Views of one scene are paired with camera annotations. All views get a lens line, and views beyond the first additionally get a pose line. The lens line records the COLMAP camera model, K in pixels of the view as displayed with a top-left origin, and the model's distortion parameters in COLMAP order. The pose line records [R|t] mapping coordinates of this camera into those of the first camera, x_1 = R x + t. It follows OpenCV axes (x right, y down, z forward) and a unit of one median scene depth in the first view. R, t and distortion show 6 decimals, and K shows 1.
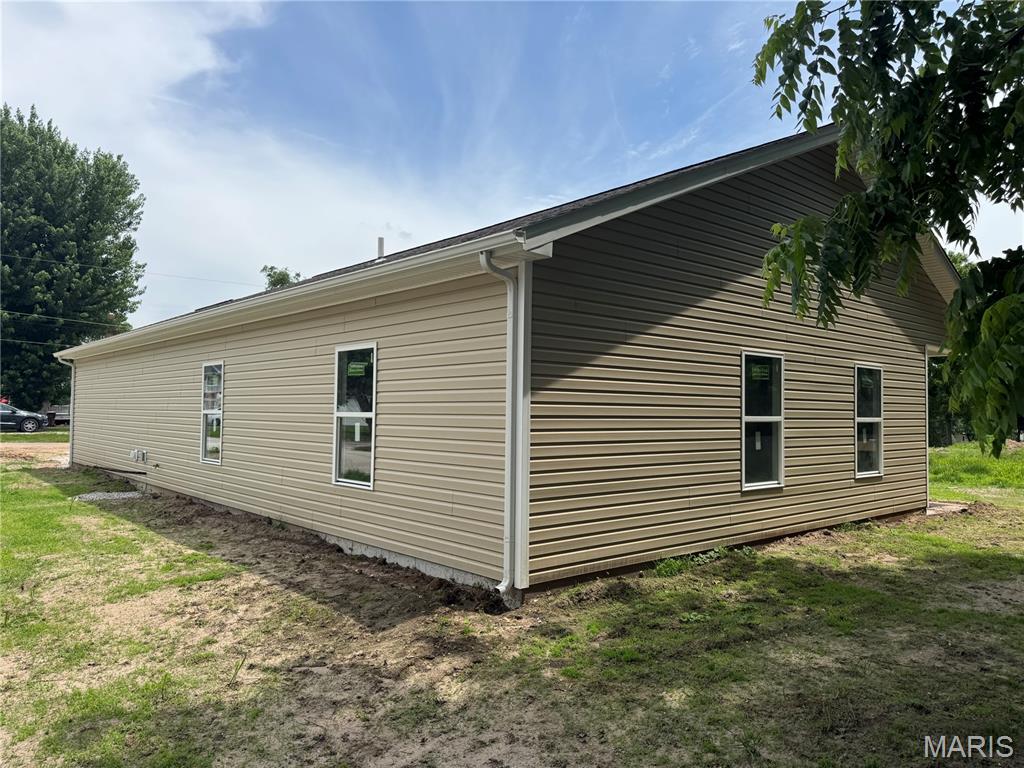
lens RADIAL K [[748.6, 0, 512.9], [0, 748.6, 380.4], [0, 0, 1]] dist [0.003129, -0.000512]
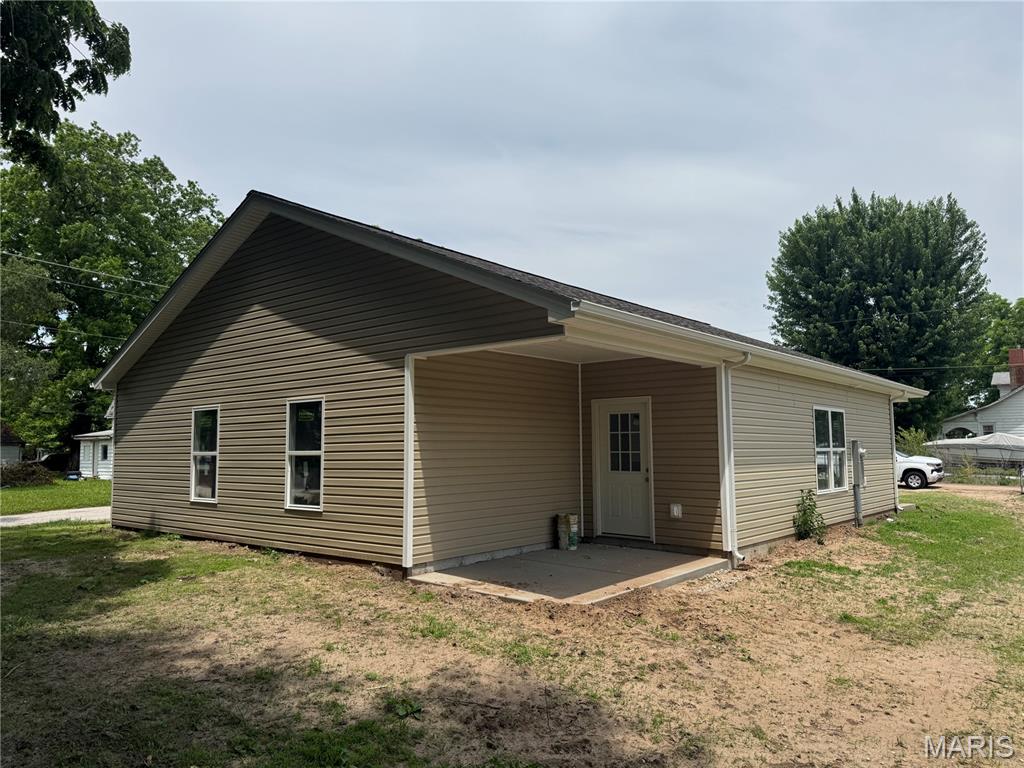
lens RADIAL K [[748.6, 0, 513.6], [0, 748.6, 386.8], [0, 0, 1]] dist [0.003129, -0.000512]
pose [[0.170884, -0.093823, -0.980814, 1.562852], [0.046354, 0.995119, -0.087115, 0.065214], [0.984200, -0.030578, 0.174399, 1.098996]]
